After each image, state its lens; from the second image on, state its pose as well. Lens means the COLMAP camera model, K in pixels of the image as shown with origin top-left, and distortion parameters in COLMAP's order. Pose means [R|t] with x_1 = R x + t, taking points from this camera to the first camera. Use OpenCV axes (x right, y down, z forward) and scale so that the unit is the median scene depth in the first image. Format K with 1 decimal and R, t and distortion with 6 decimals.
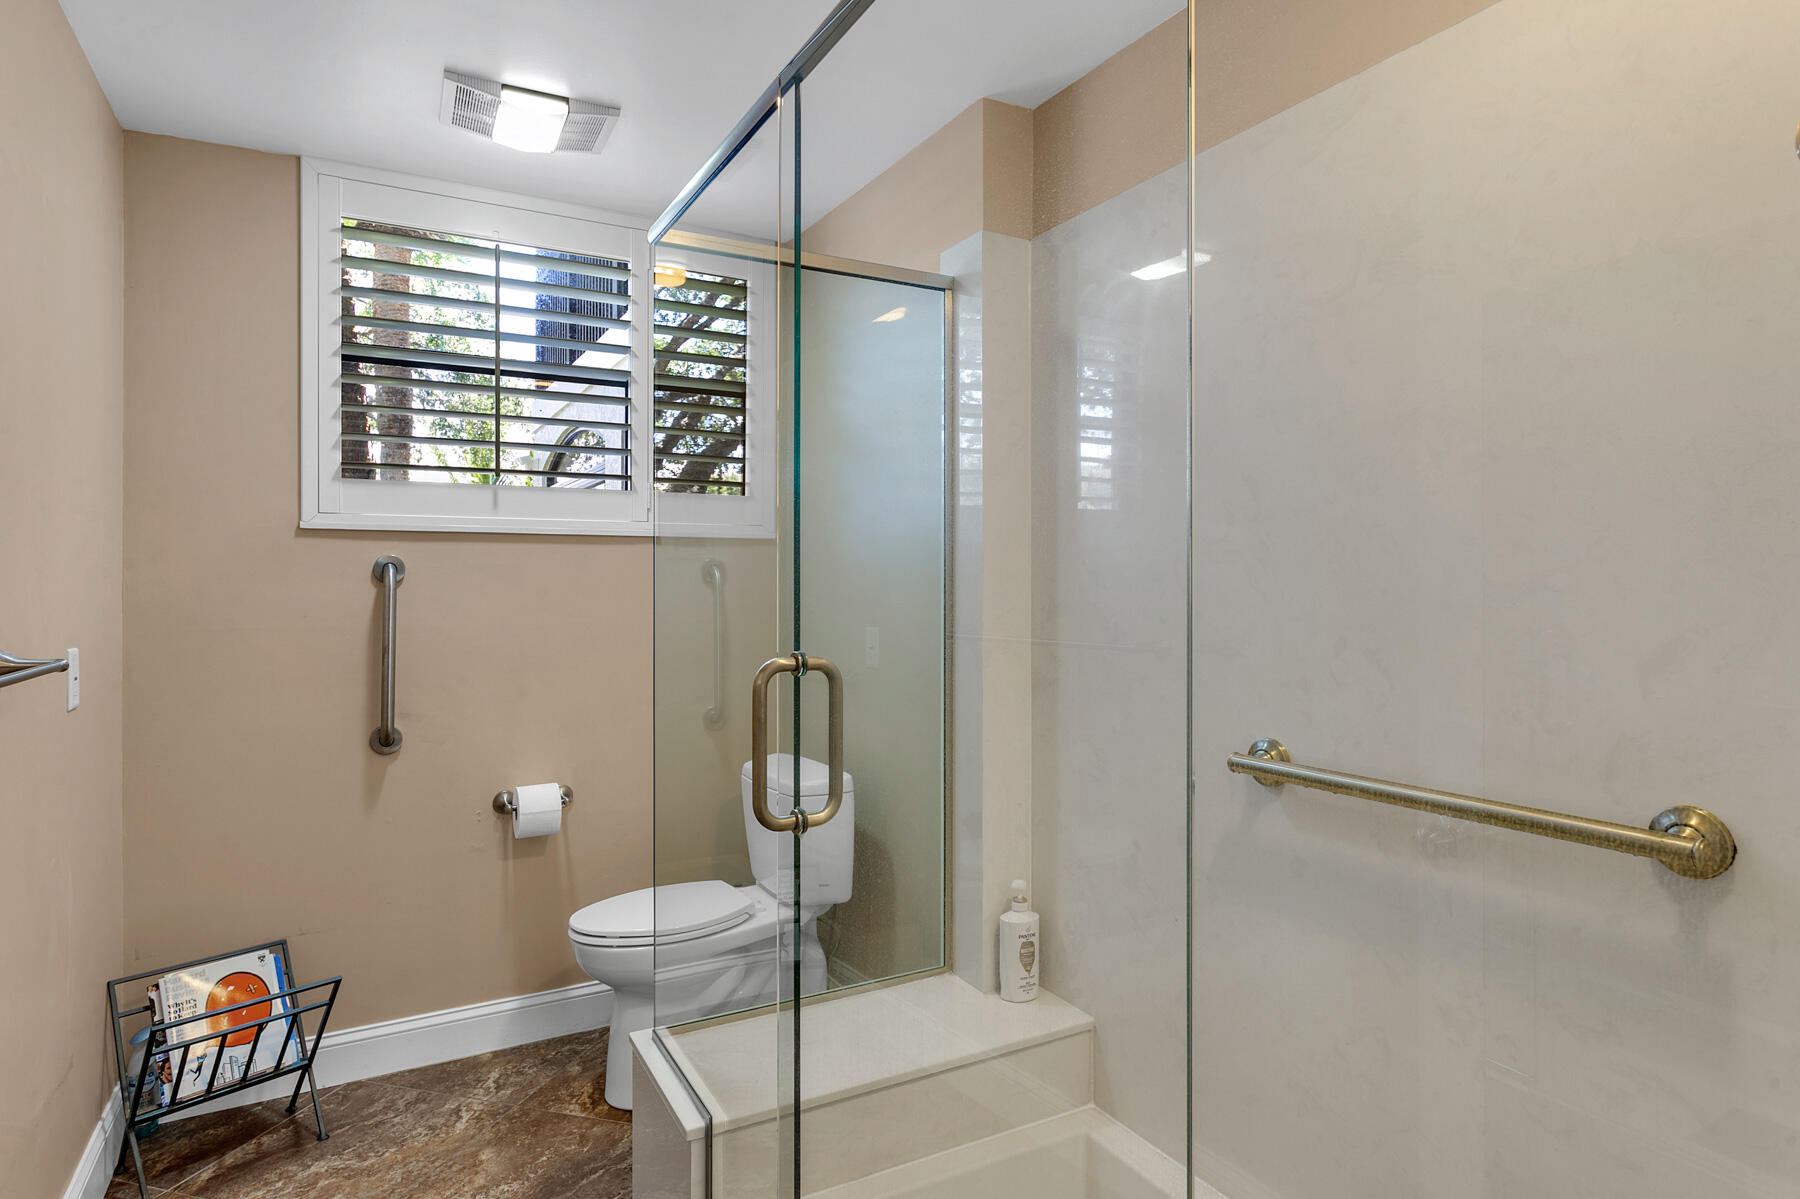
lens RADIAL K [[1007.8, 0, 900.0], [0, 1007.8, 599.5], [0, 0, 1]] dist [-0.000606, -0.000080]
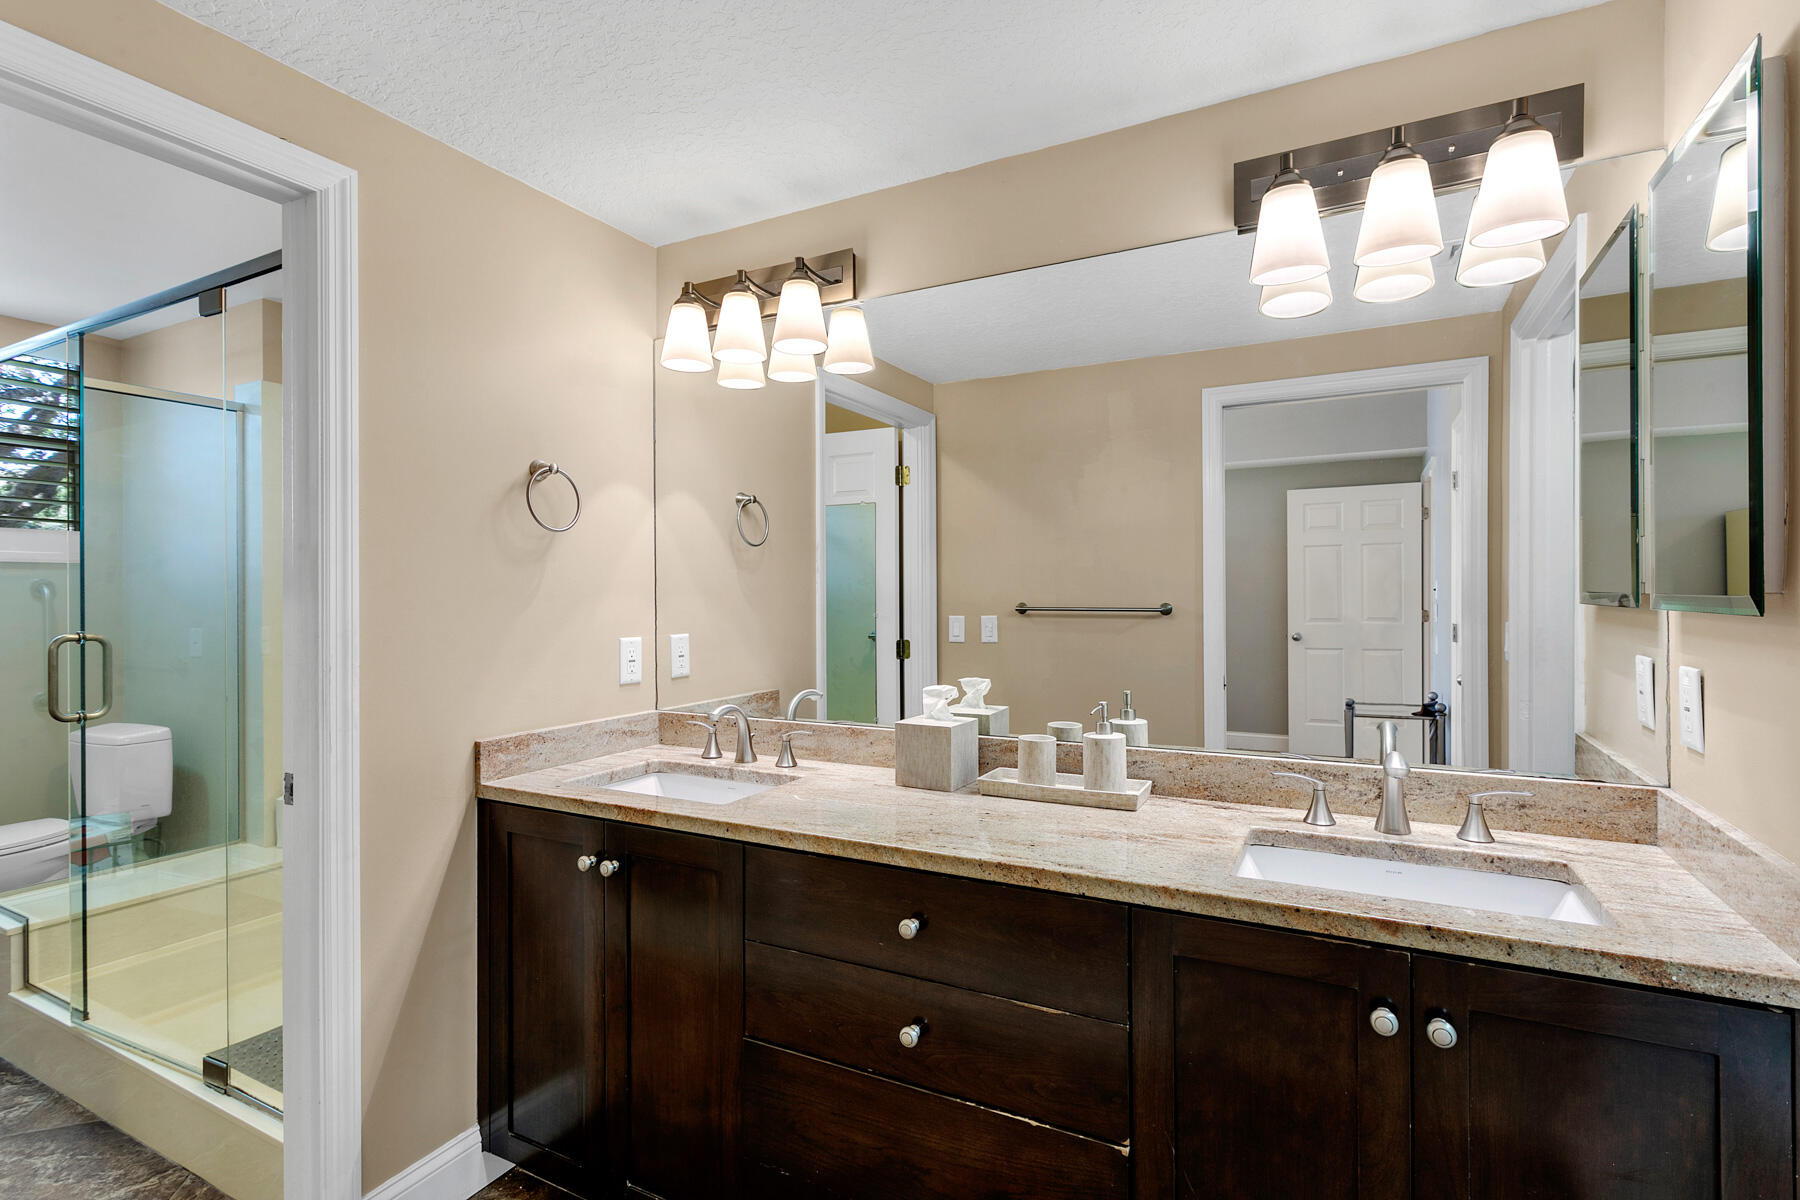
lens RADIAL K [[866.6, 0, 900.0], [0, 866.6, 600.0], [0, 0, 1]] dist [-0.001384, -0.000403]
pose [[0.839556, -0.007618, 0.543220, 0.245542], [0.014677, 0.999855, -0.008662, 0.022472], [-0.543075, 0.015245, 0.839546, -0.968508]]
